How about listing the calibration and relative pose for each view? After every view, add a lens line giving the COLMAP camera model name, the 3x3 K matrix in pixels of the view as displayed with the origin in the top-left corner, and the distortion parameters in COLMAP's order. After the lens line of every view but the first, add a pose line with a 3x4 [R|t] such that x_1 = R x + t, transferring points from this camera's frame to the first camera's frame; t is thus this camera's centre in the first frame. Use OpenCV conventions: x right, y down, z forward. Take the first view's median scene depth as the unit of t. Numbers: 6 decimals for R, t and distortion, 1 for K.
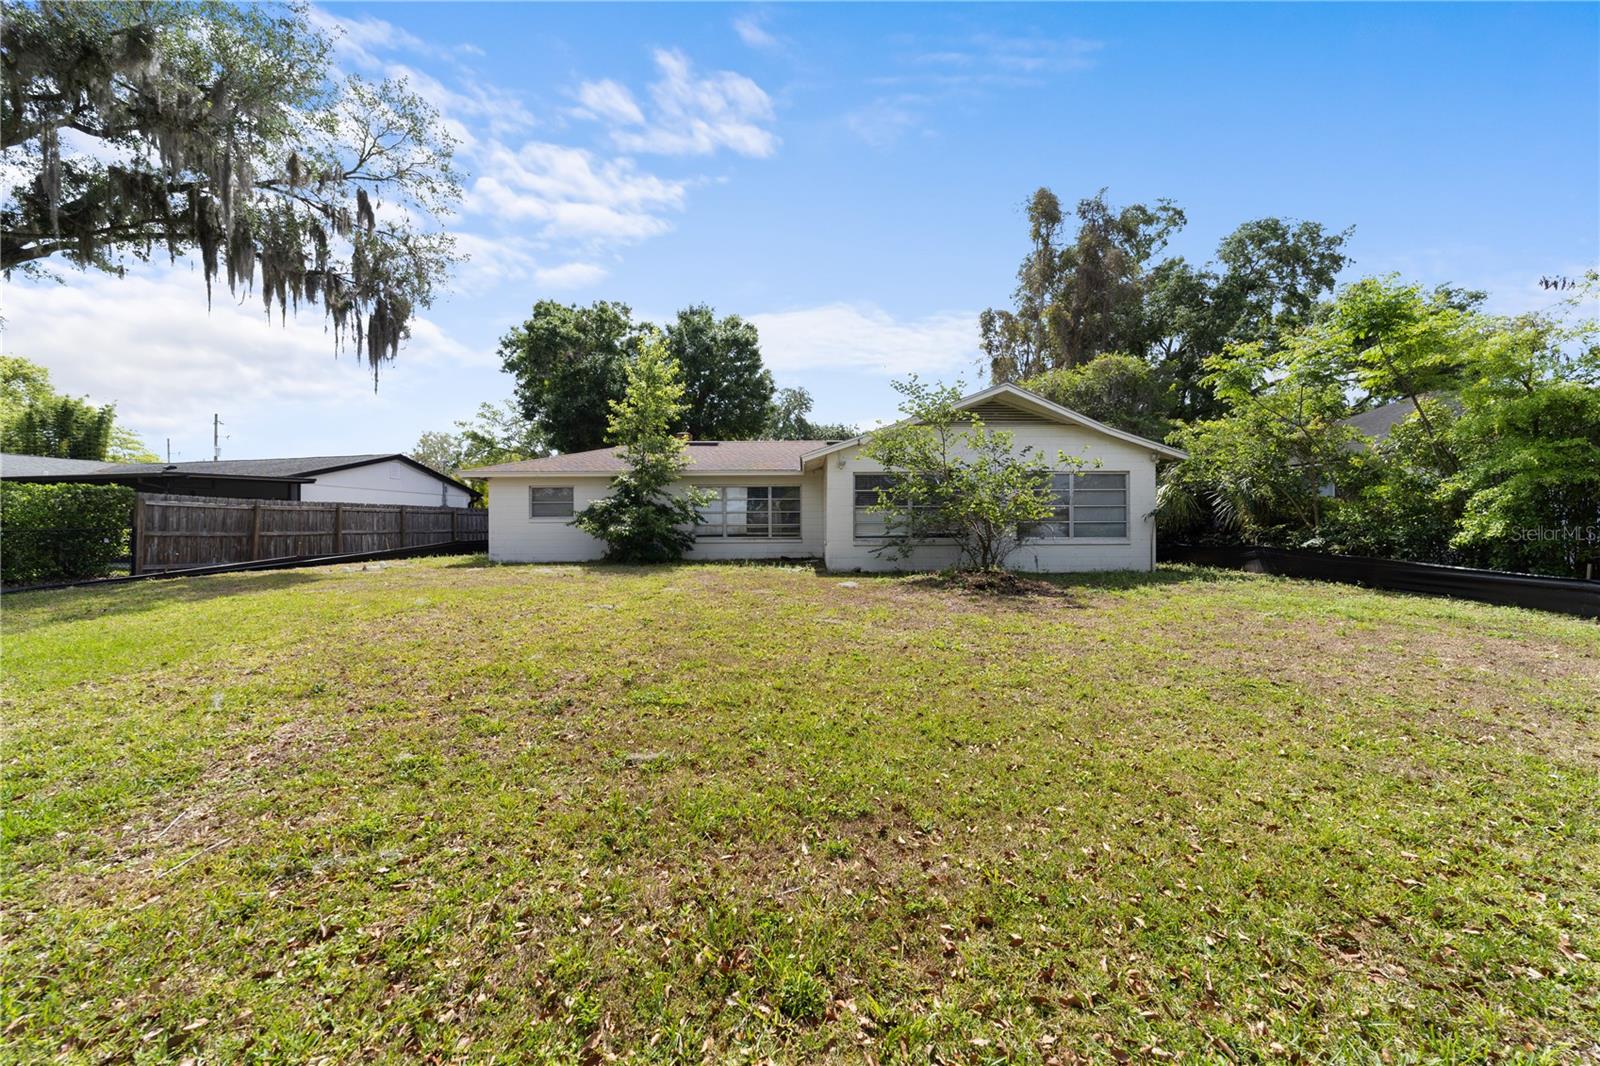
lens RADIAL K [[610.0, 0, 799.6], [0, 610.0, 527.7], [0, 0, 1]] dist [-0.001592, 0.003338]
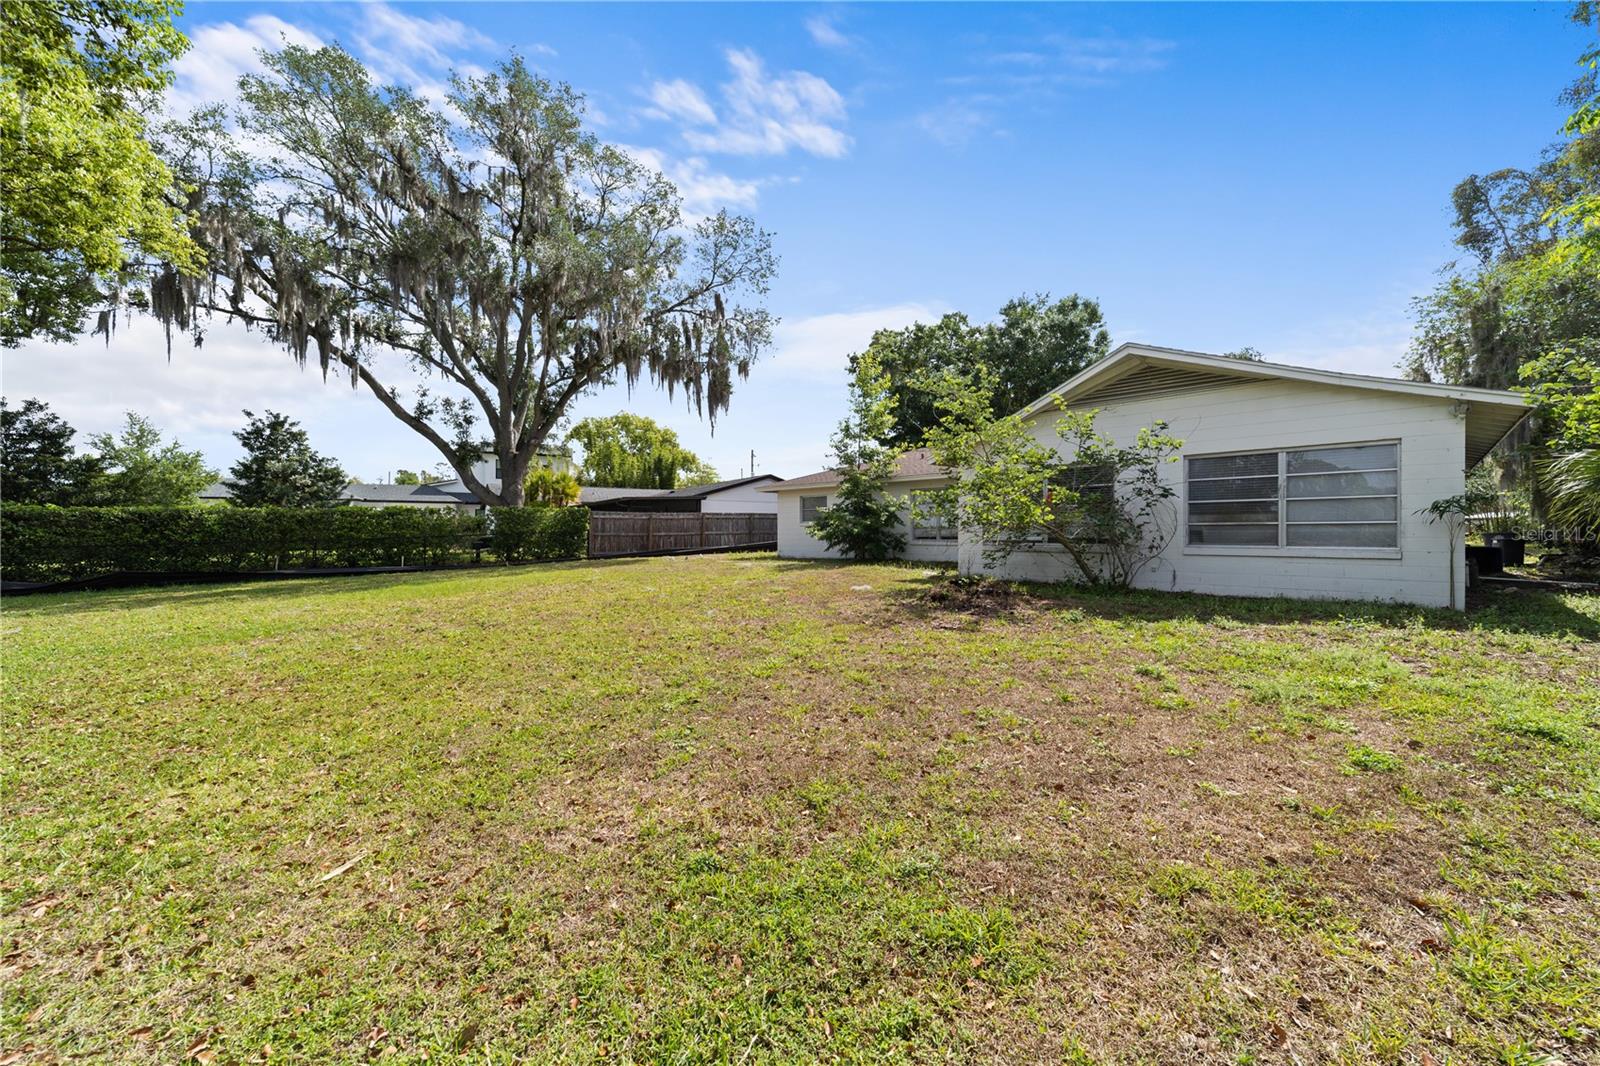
lens RADIAL K [[610.0, 0, 800.7], [0, 610.0, 539.2], [0, 0, 1]] dist [-0.001592, 0.003338]
pose [[0.712227, 0.010823, -0.701866, 0.431796], [0.002984, 0.999825, 0.018446, -0.004477], [0.701943, -0.015233, 0.712070, 0.113924]]
